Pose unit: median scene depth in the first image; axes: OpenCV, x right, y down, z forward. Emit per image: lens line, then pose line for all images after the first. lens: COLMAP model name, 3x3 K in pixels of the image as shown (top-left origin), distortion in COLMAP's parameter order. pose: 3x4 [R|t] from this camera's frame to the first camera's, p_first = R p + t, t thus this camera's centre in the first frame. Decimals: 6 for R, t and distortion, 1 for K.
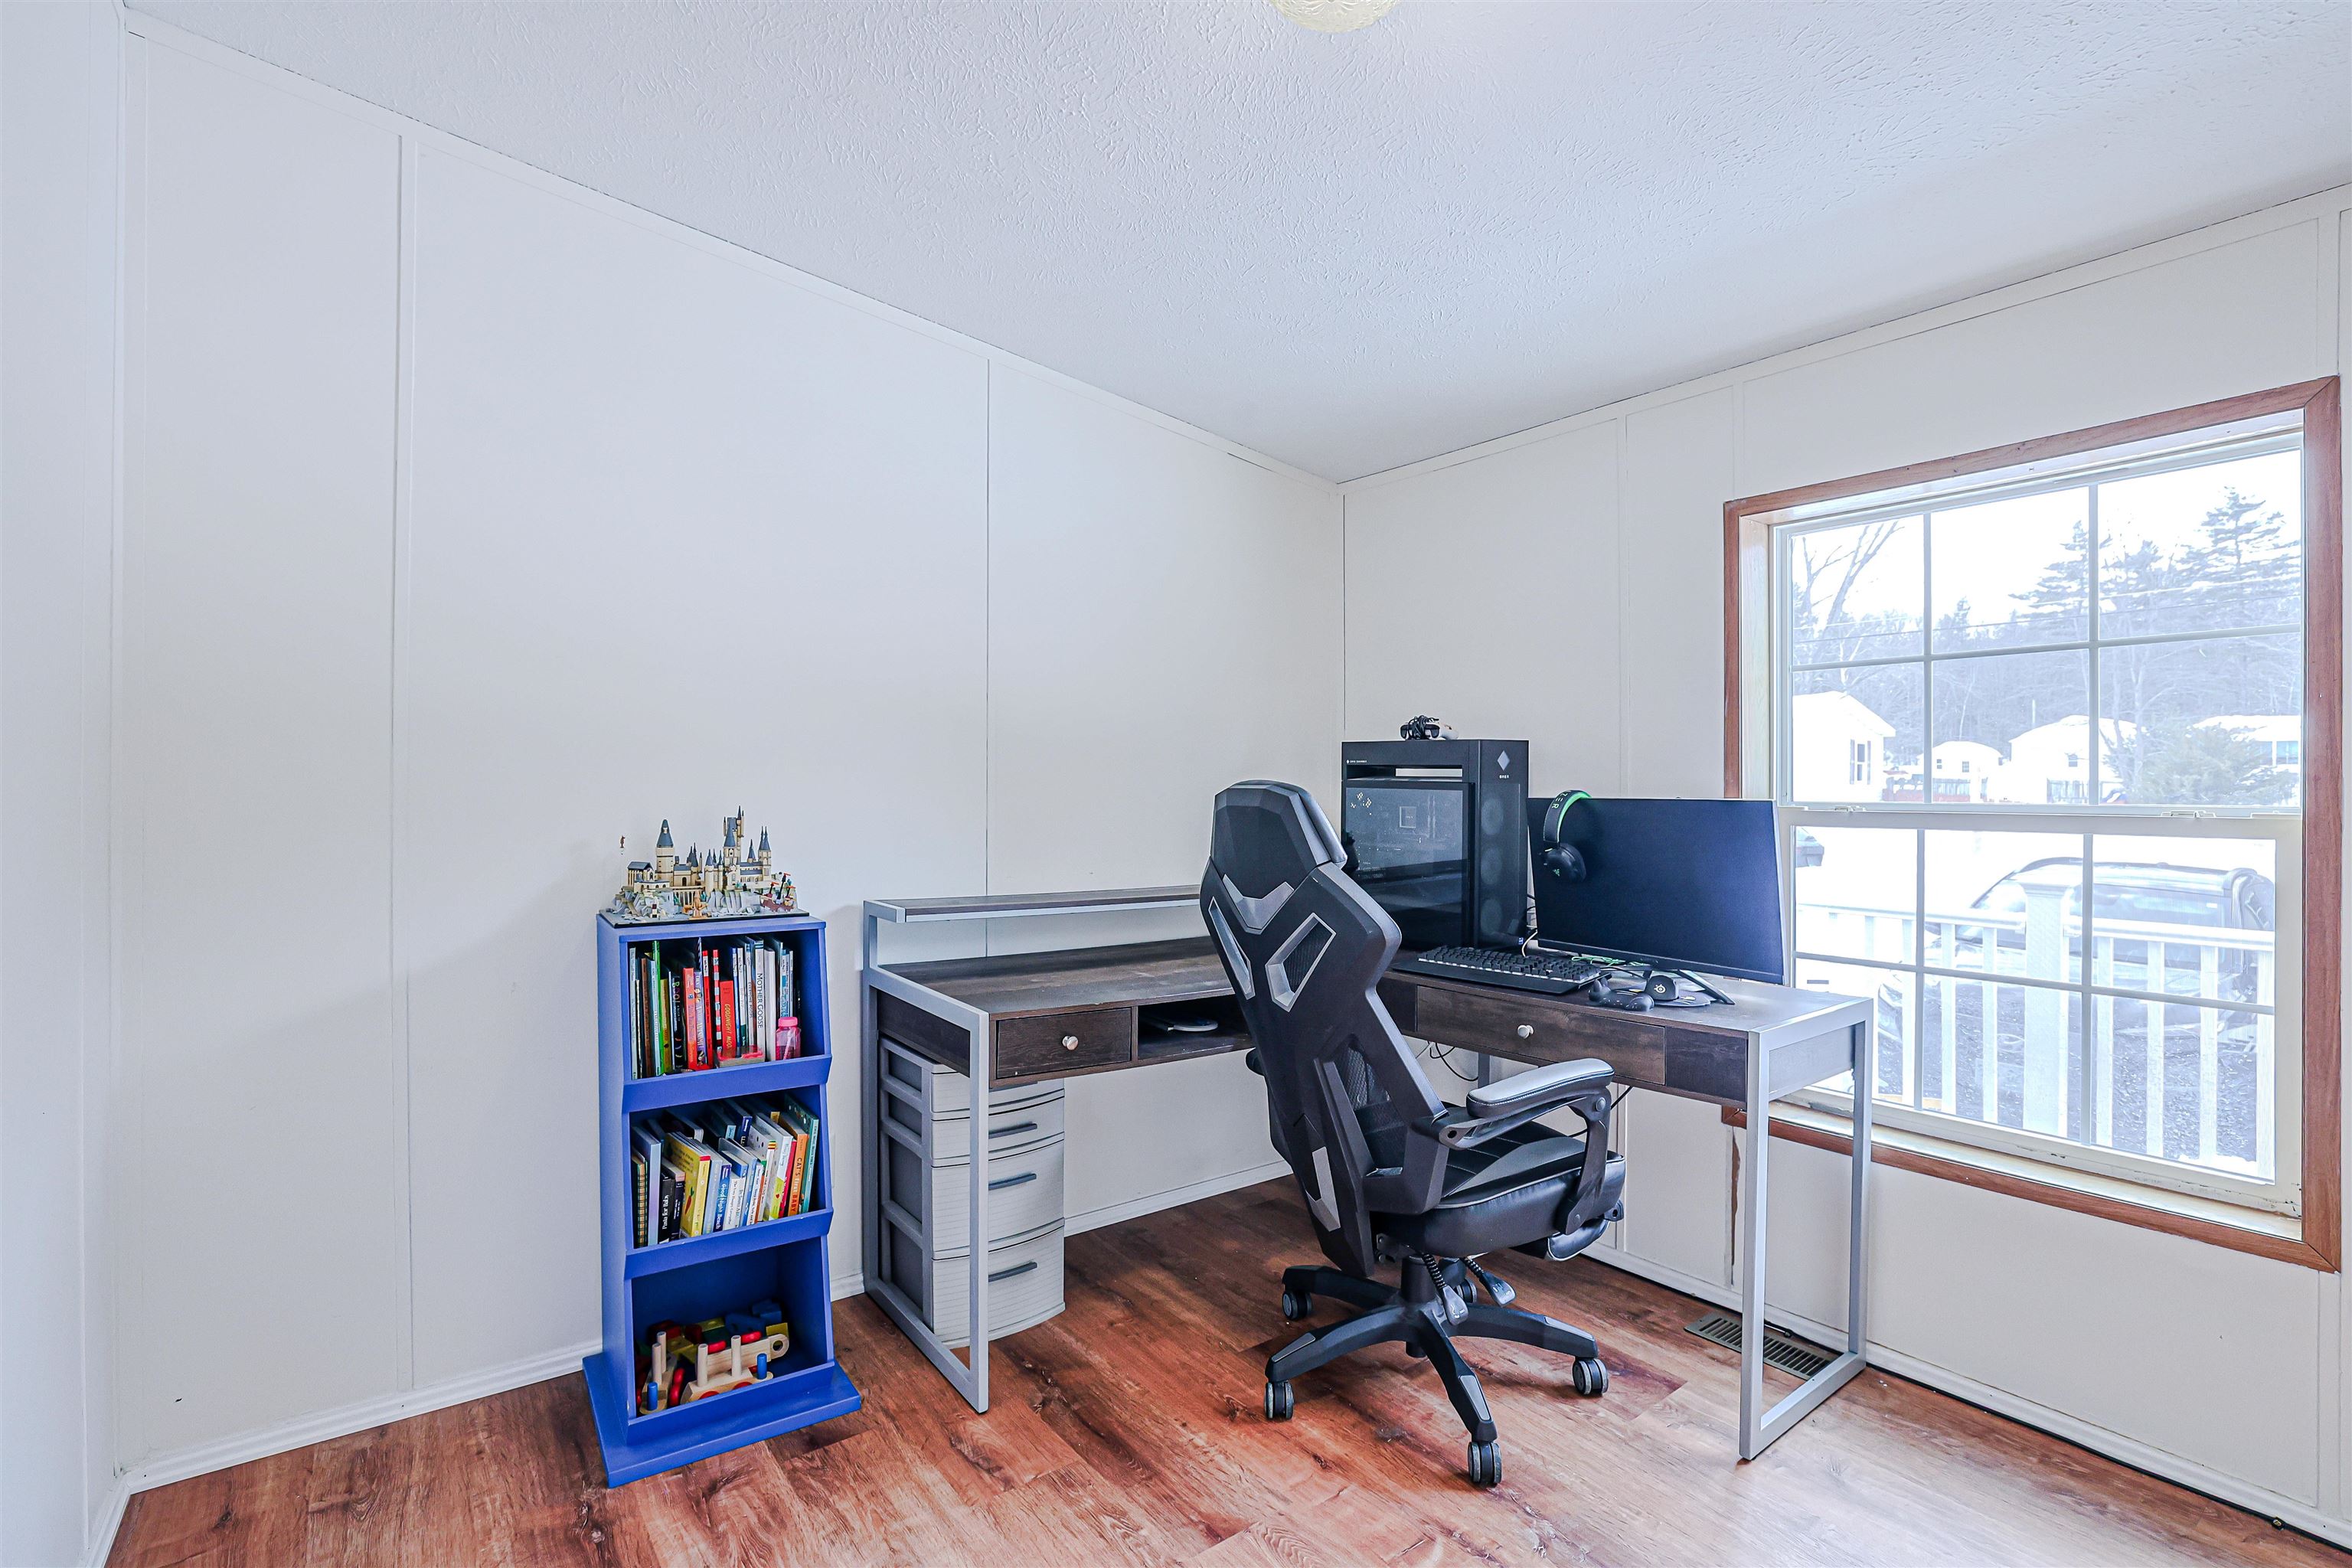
lens RADIAL K [[1077.0, 0, 1178.8], [0, 1077.0, 786.0], [0, 0, 1]] dist [-0.036980, 0.009251]
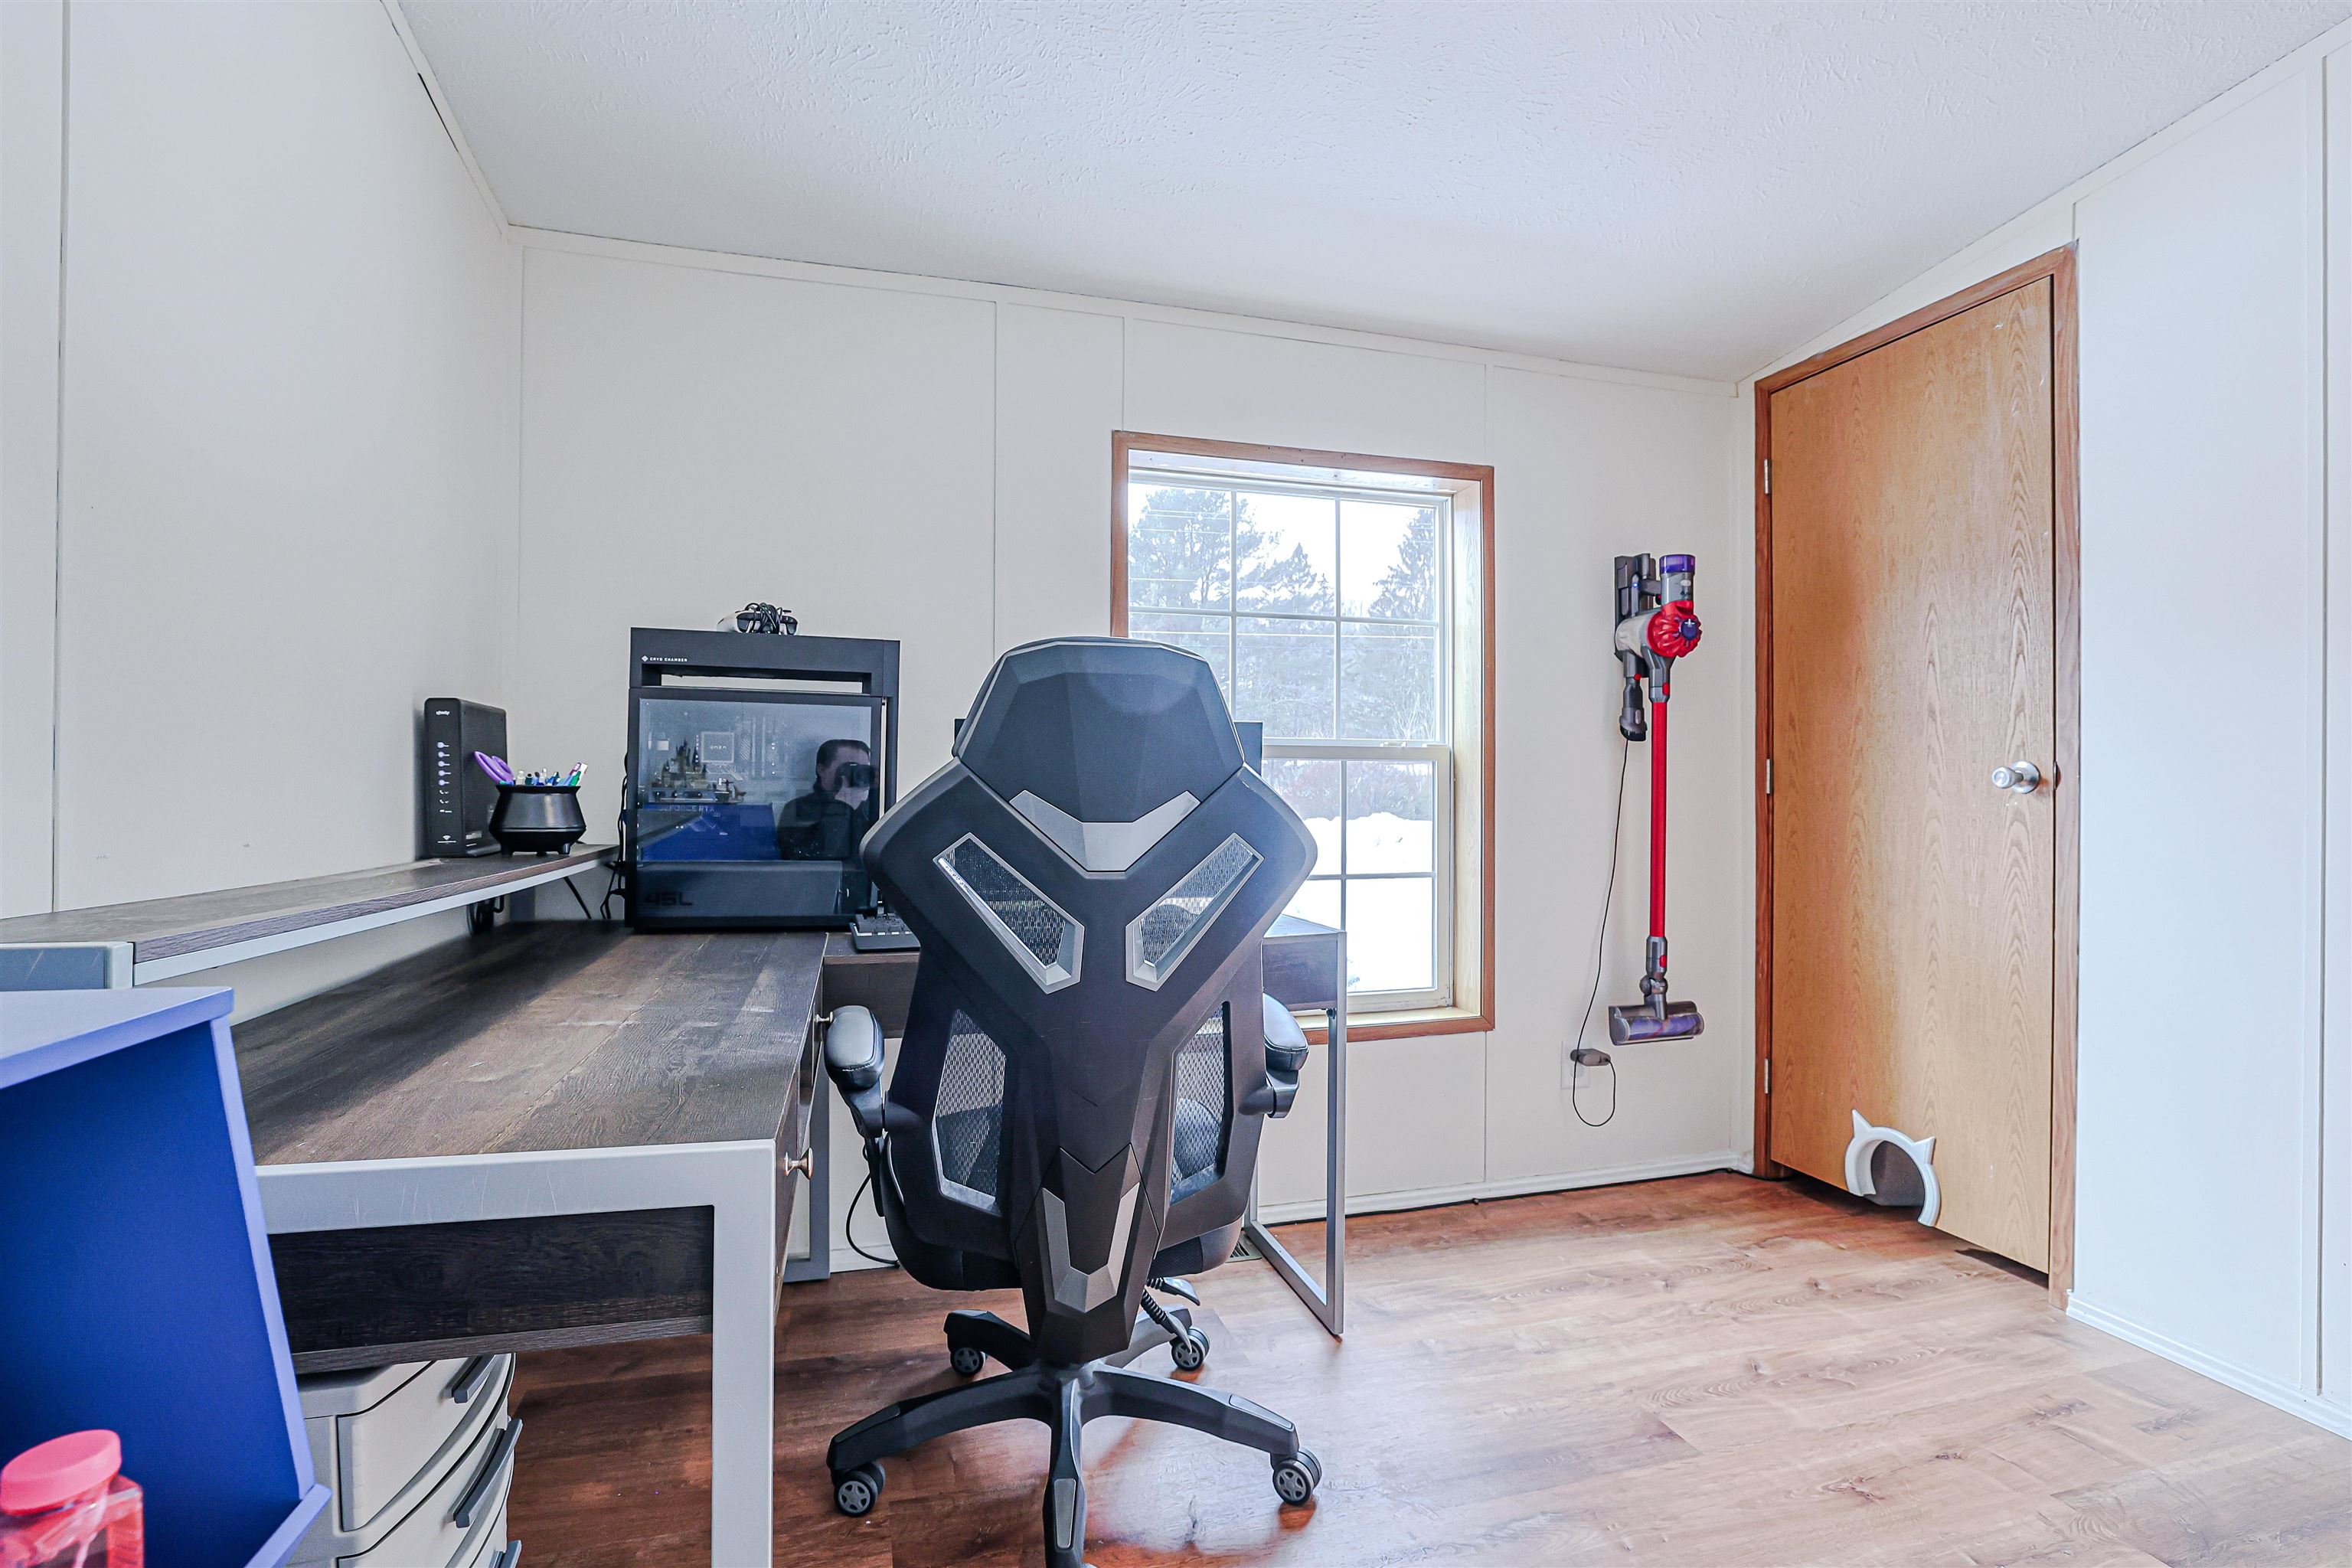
lens RADIAL K [[1077.0, 0, 1158.3], [0, 1077.0, 781.9], [0, 0, 1]] dist [-0.036980, 0.009251]
pose [[0.361106, 0.004922, 0.932512, -0.479907], [-0.002548, 0.999988, -0.004292, 0.078797], [-0.932521, -0.000826, 0.361114, 0.708577]]
